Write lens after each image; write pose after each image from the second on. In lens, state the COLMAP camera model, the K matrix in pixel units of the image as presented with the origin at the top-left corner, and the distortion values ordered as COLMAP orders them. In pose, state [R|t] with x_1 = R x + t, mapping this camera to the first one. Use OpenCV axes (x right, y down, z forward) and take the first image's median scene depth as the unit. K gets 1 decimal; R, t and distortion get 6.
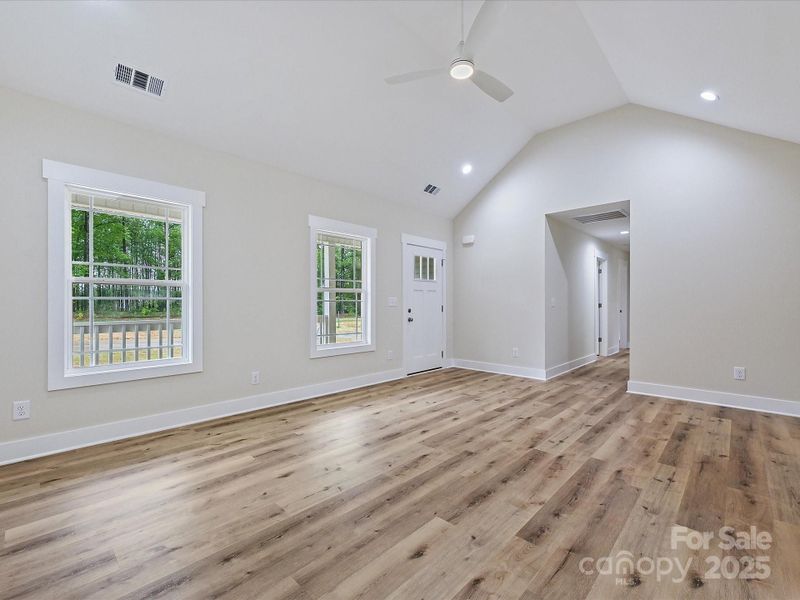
lens RADIAL K [[358.1, 0, 399.6], [0, 358.1, 302.5], [0, 0, 1]] dist [0.001016, -0.000214]
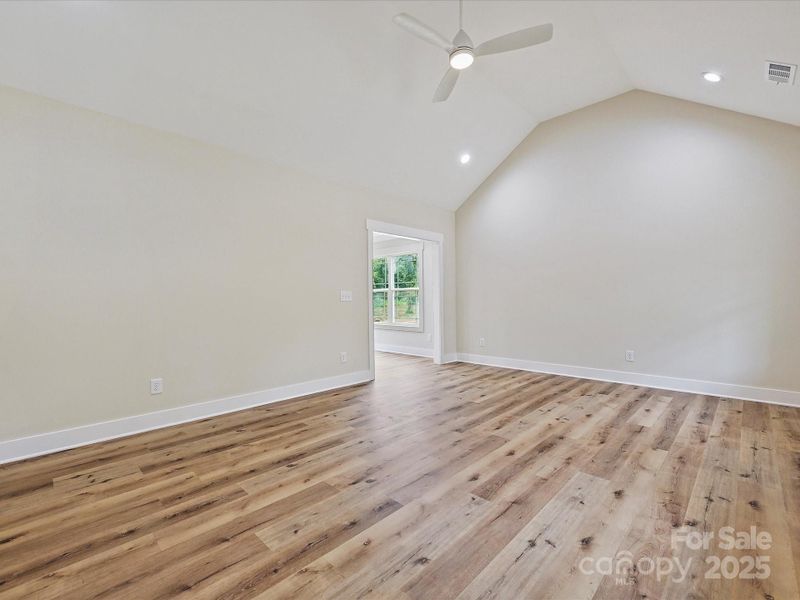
lens RADIAL K [[358.1, 0, 399.6], [0, 358.1, 302.5], [0, 0, 1]] dist [0.001016, -0.000214]
pose [[-0.999837, 0.011417, 0.013960, 0.328659], [0.011513, 0.999911, 0.006810, 0.009476], [-0.013881, 0.006970, -0.999879, 1.942985]]
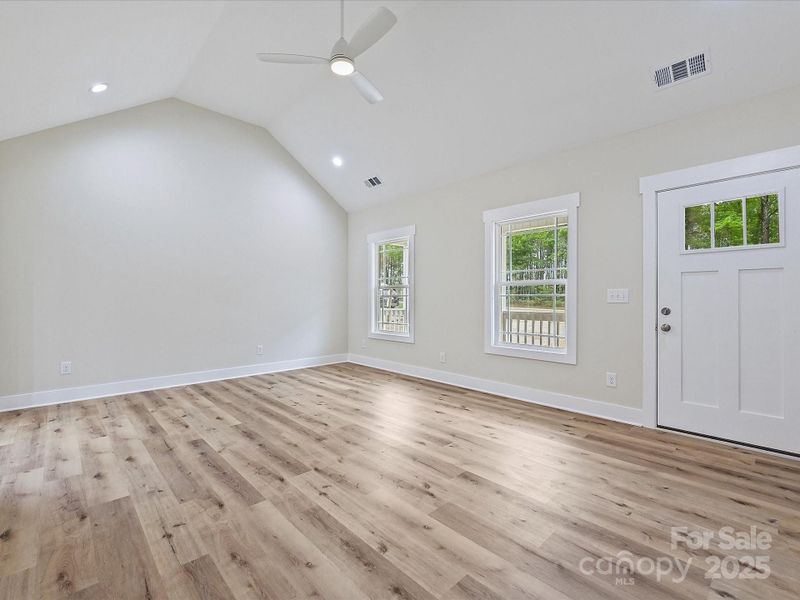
lens RADIAL K [[361.3, 0, 396.5], [0, 361.3, 298.1], [0, 0, 1]] dist [-0.012619, 0.000533]
pose [[-0.054540, -0.004394, -0.998502, 1.141717], [0.001463, 0.999989, -0.004481, 0.008365], [0.998511, -0.001705, -0.054533, 1.175852]]
